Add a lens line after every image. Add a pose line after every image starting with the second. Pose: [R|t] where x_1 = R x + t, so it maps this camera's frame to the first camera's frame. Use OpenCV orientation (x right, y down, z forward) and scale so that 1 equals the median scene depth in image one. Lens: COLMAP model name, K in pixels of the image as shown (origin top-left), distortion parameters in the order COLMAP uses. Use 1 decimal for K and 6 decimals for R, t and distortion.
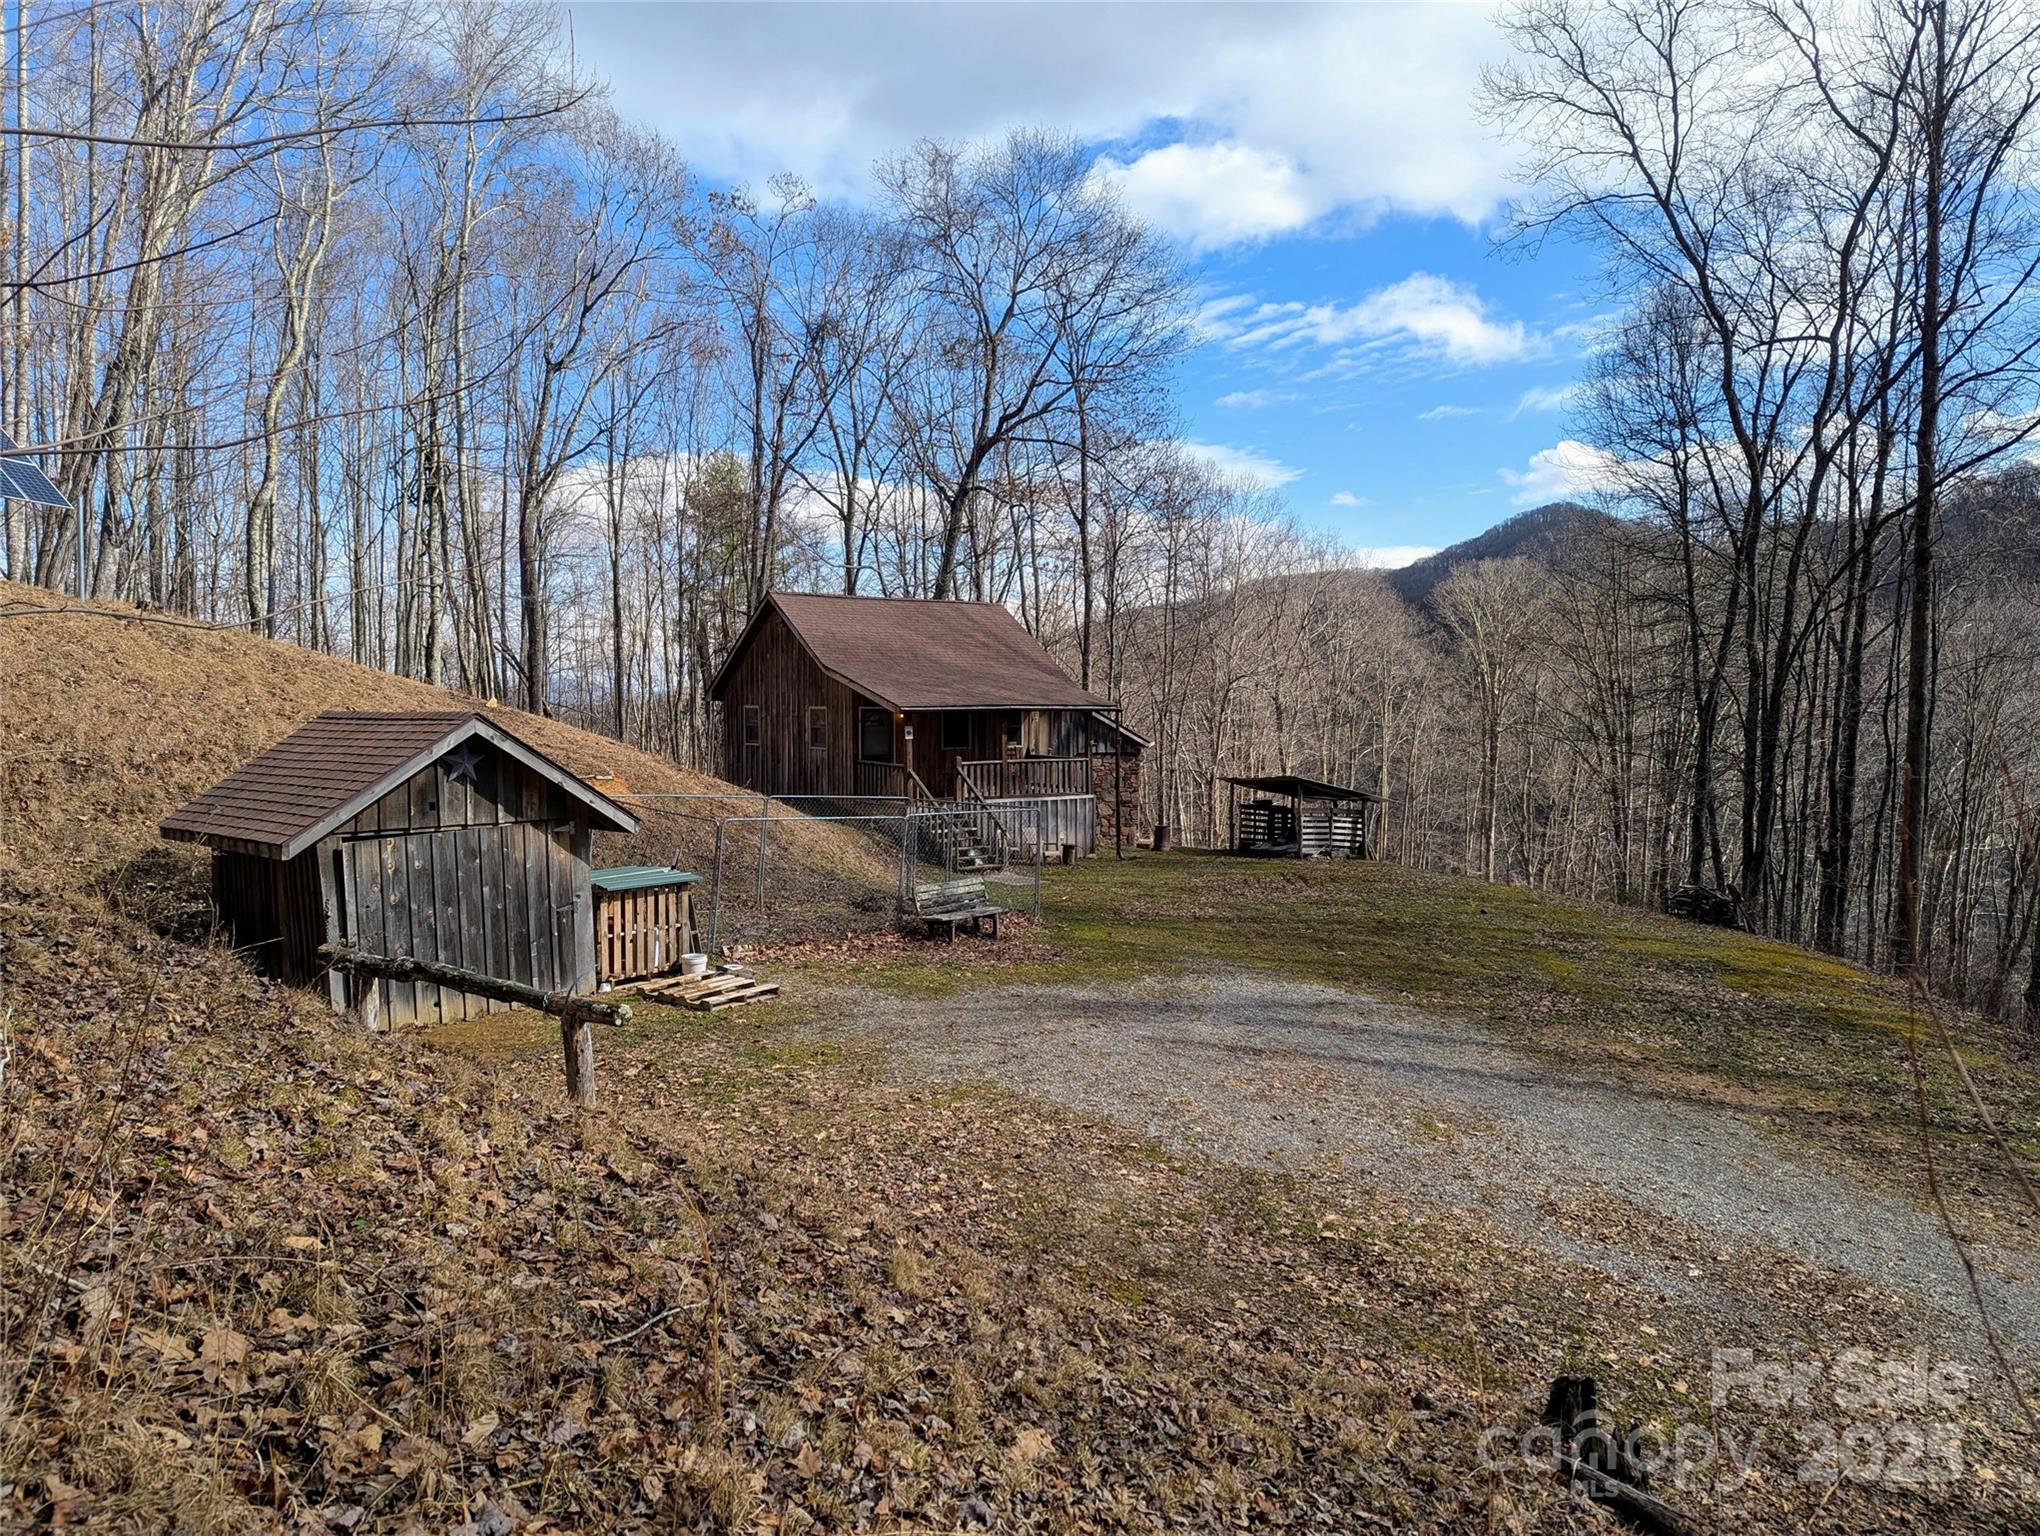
lens RADIAL K [[1446.2, 0, 1010.2], [0, 1446.2, 773.2], [0, 0, 1]] dist [0.077775, -0.044371]
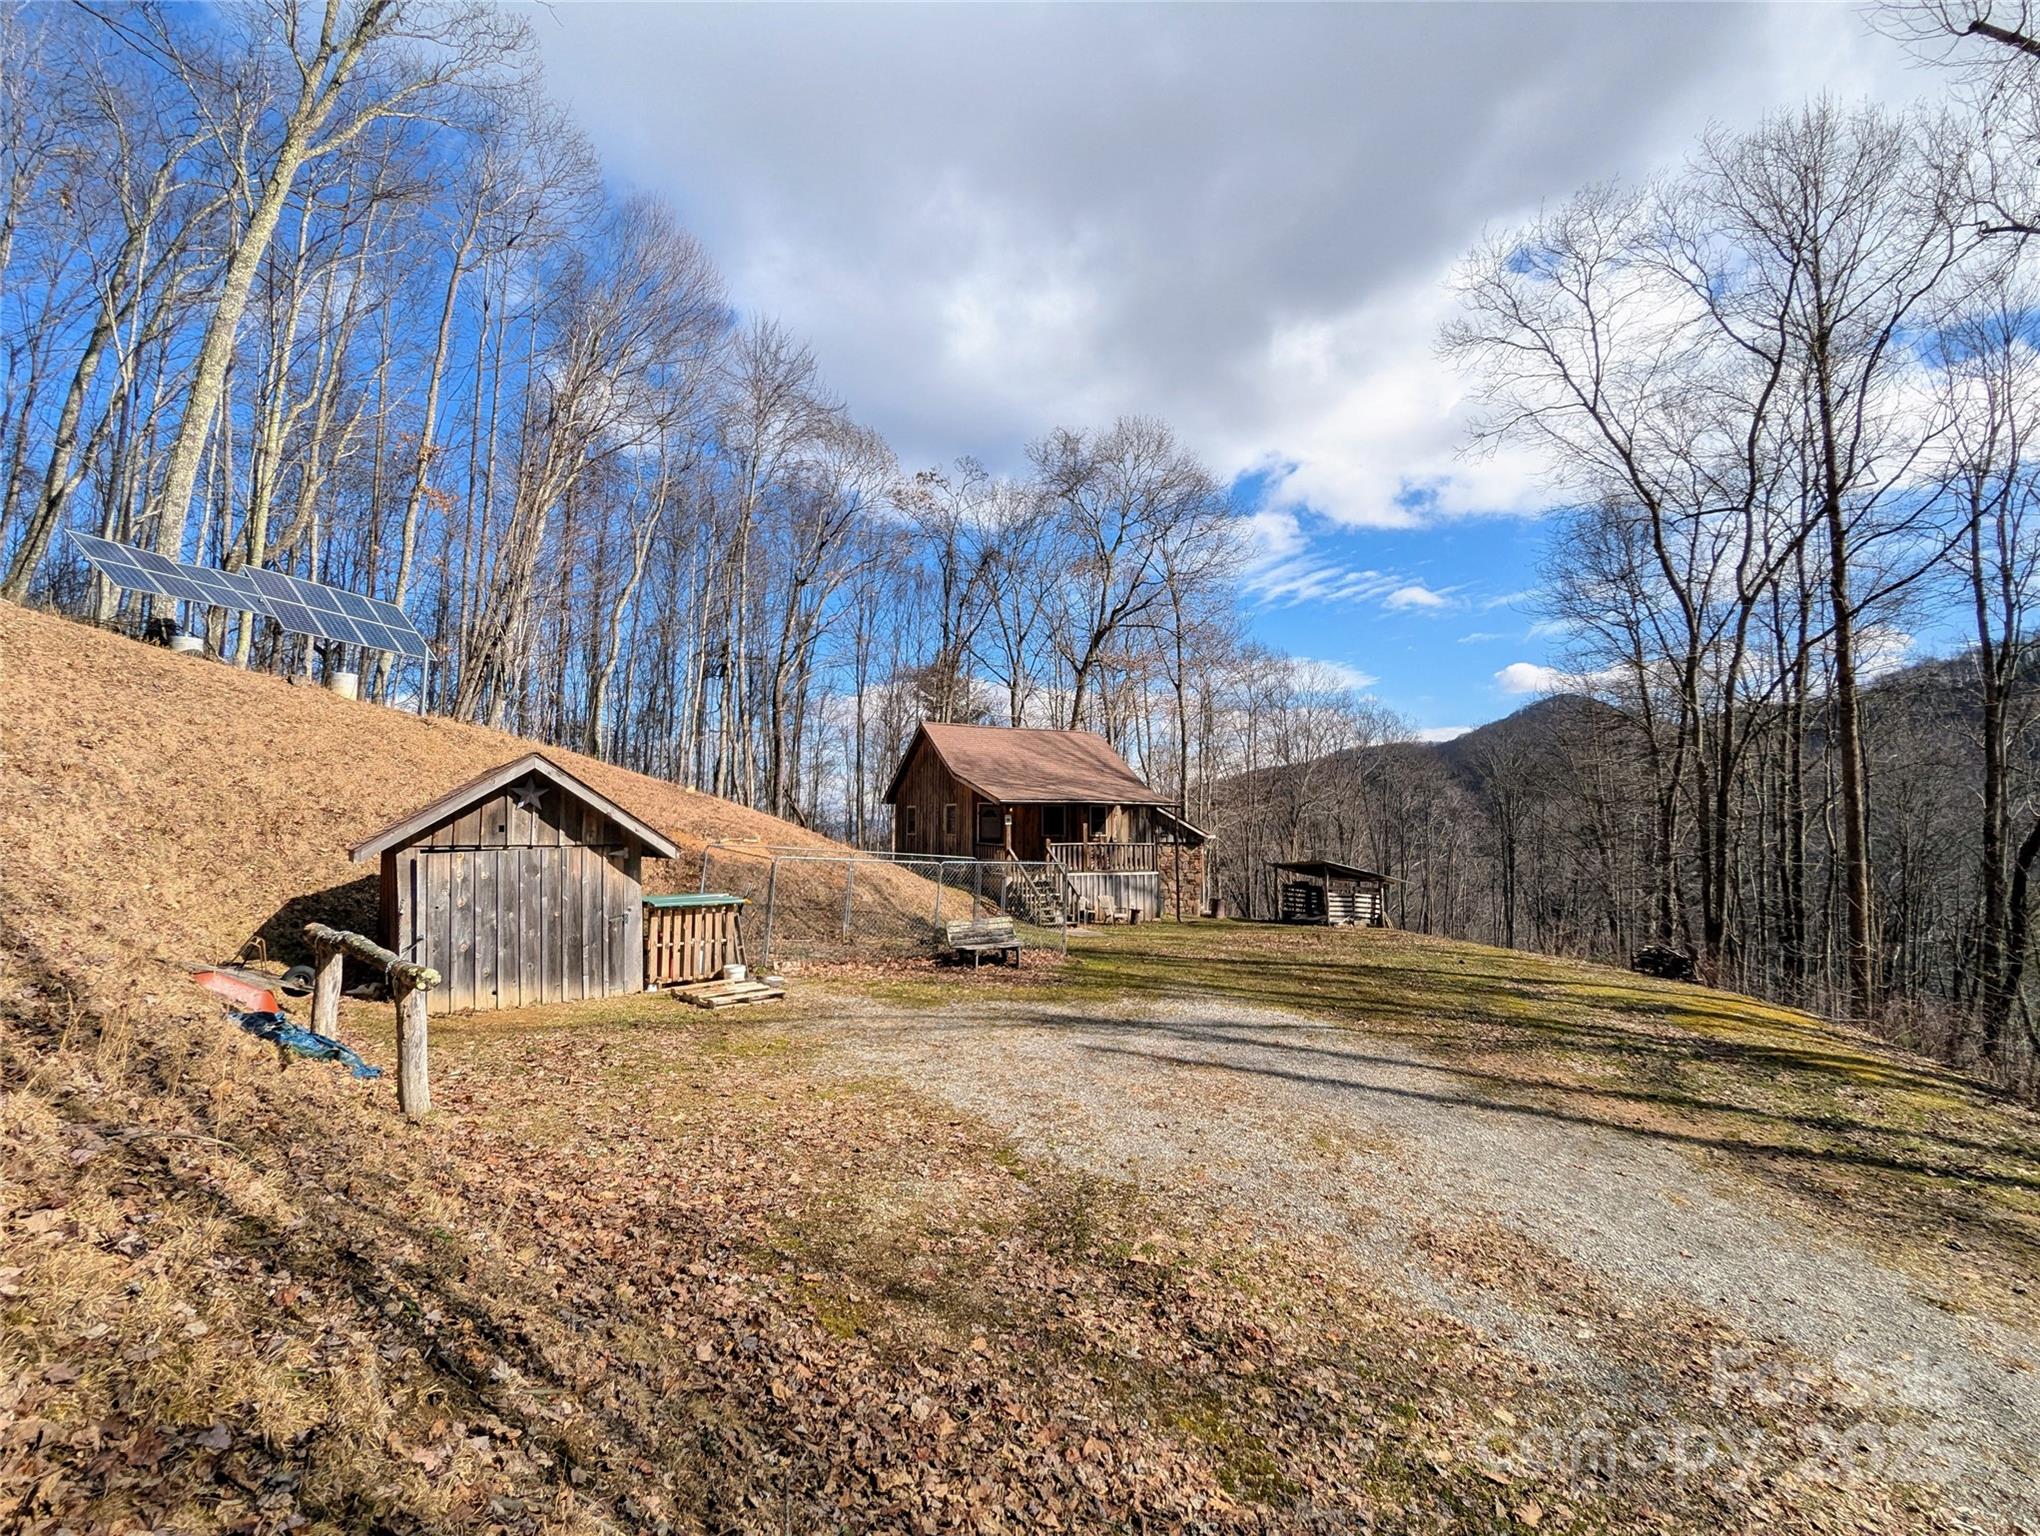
lens RADIAL K [[967.9, 0, 1016.0], [0, 967.9, 764.9], [0, 0, 1]] dist [0.000176, 0.001621]
pose [[0.986248, -0.008785, -0.165040, 0.148107], [-0.011998, 0.992146, -0.124510, 0.057279], [0.164837, 0.124778, 0.978396, 0.231090]]
